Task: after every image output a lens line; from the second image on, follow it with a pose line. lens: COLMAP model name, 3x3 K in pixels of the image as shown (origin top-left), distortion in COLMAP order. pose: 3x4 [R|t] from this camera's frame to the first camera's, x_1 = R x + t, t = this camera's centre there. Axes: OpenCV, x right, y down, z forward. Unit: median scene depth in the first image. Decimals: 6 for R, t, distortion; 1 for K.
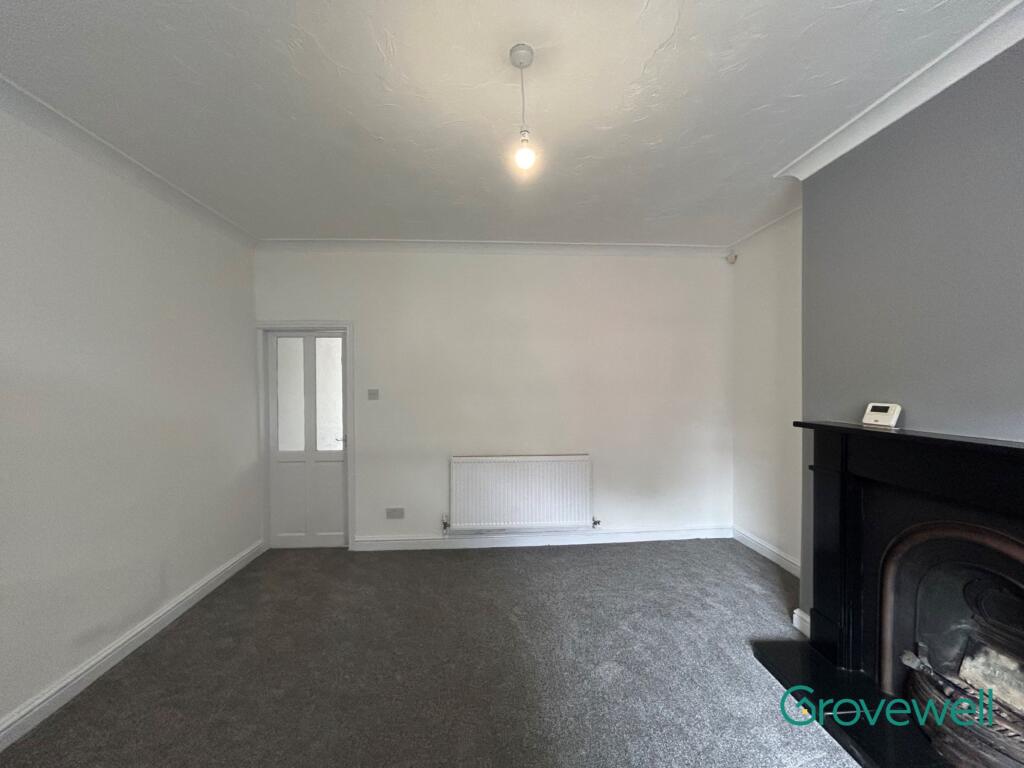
lens RADIAL K [[415.5, 0, 512.6], [0, 415.5, 383.2], [0, 0, 1]] dist [-0.002540, 0.000273]
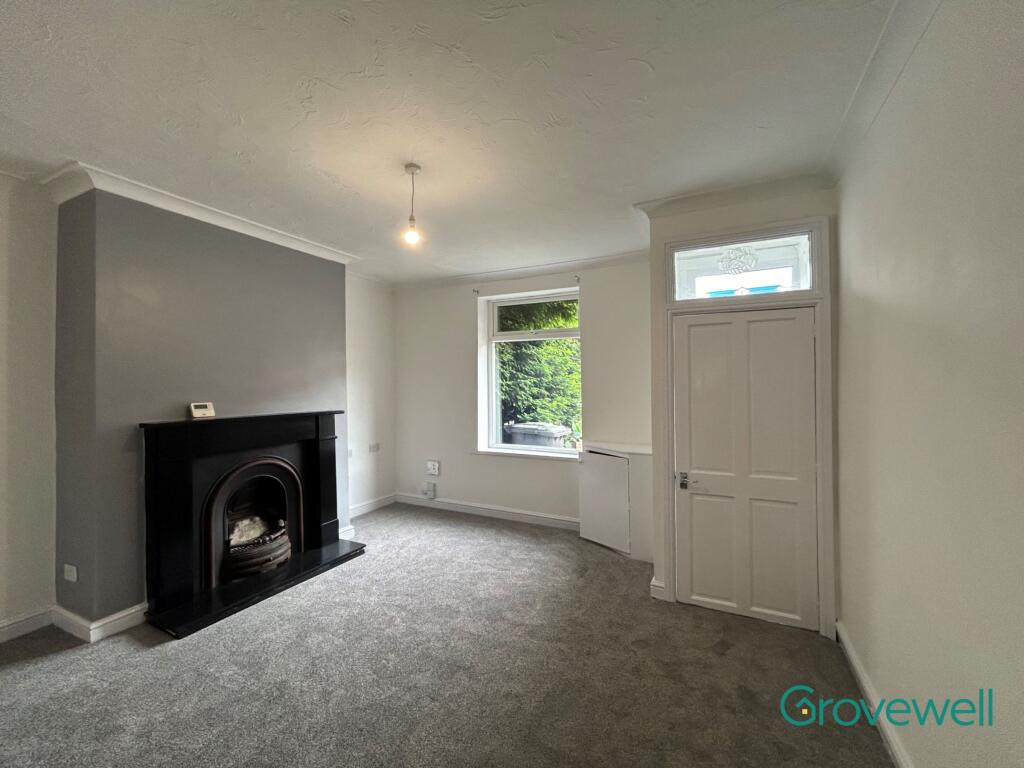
lens RADIAL K [[415.5, 0, 512.6], [0, 415.5, 383.2], [0, 0, 1]] dist [-0.002540, 0.000273]
pose [[-0.858529, 0.016880, 0.512487, -0.675727], [0.016125, 0.999852, -0.005920, 0.003910], [-0.512511, 0.003181, -0.858675, 1.356268]]
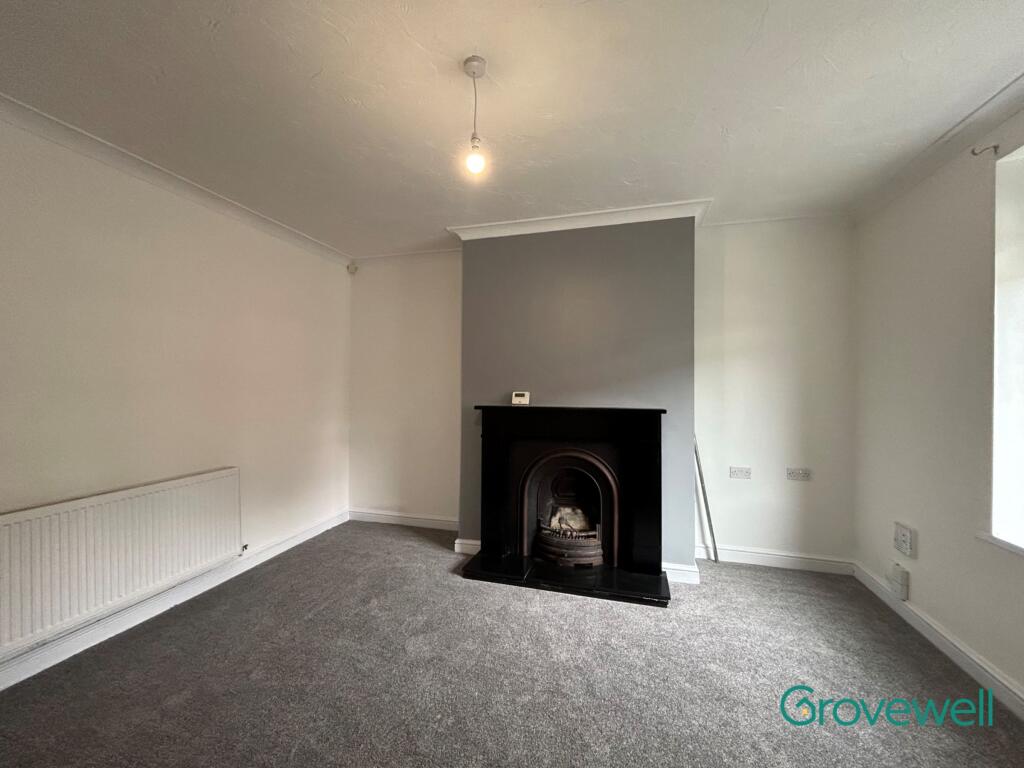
lens RADIAL K [[415.5, 0, 512.6], [0, 415.5, 383.2], [0, 0, 1]] dist [-0.002540, 0.000273]
pose [[0.336614, 0.009774, 0.941592, -0.604760], [-0.006023, 0.999948, -0.008227, 0.021529], [-0.941623, -0.002902, 0.336656, 0.351109]]
